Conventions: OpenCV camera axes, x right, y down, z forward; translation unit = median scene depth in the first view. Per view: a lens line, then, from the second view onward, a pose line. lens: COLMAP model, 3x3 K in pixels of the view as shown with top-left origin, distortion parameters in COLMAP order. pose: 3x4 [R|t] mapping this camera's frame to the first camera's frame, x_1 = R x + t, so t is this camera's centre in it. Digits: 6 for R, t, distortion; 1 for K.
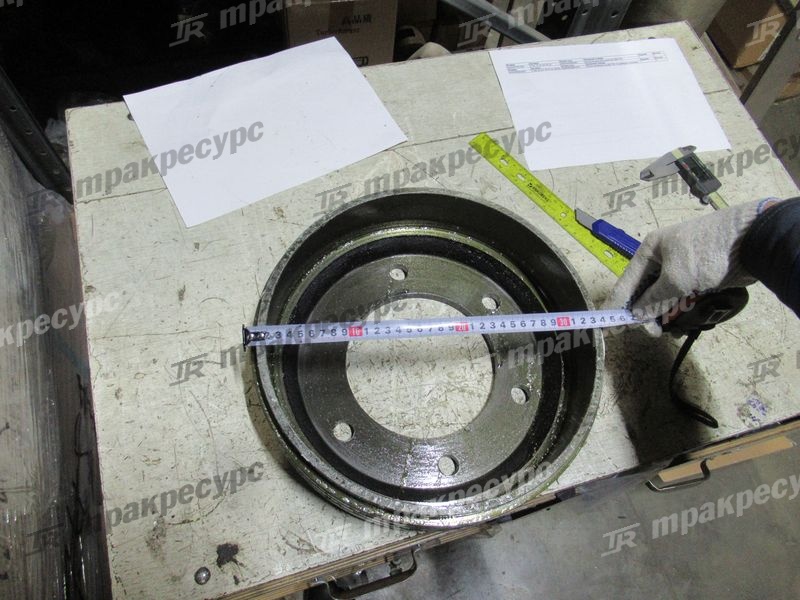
lens RADIAL K [[599.8, 0, 398.9], [0, 599.8, 300.0], [0, 0, 1]] dist [-0.005067, -0.003967]
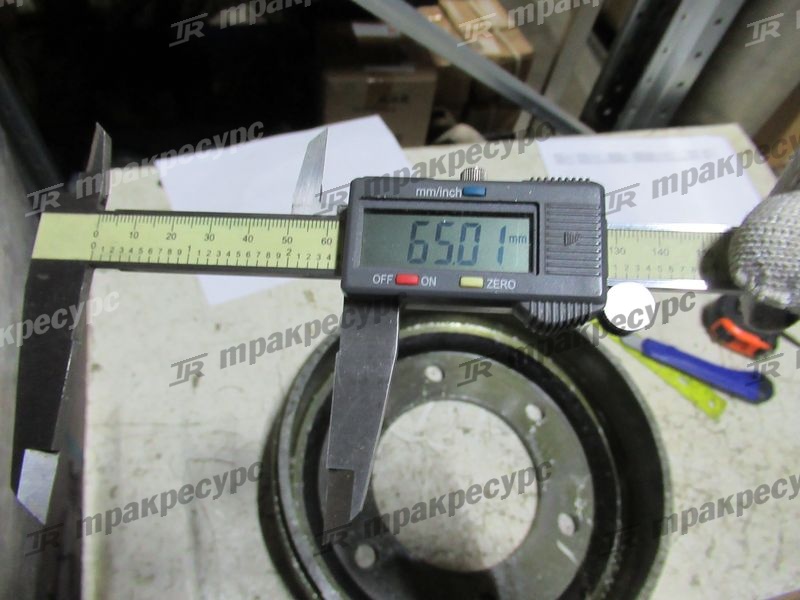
lens RADIAL K [[599.8, 0, 399.0], [0, 599.8, 302.4], [0, 0, 1]] dist [-0.005067, -0.003967]
pose [[0.997593, 0.068913, -0.007739, -0.058304], [-0.069346, 0.991675, -0.108500, -0.048759], [0.000198, 0.108775, 0.994066, 0.089443]]
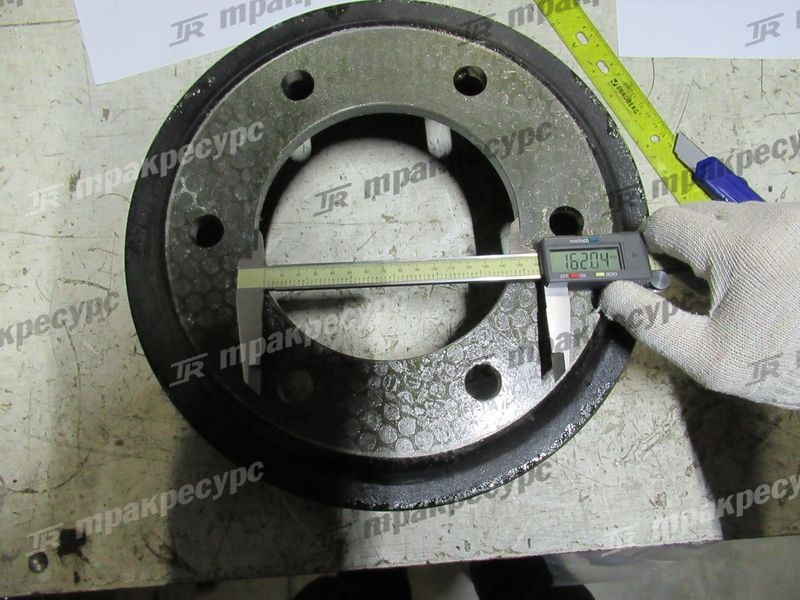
lens RADIAL K [[599.8, 0, 396.7], [0, 599.8, 301.7], [0, 0, 1]] dist [-0.005067, -0.003967]
pose [[0.972266, 0.187000, -0.140463, 0.146464], [-0.145348, 0.953642, 0.263517, -0.118508], [0.183229, -0.235792, 0.954374, 0.339468]]
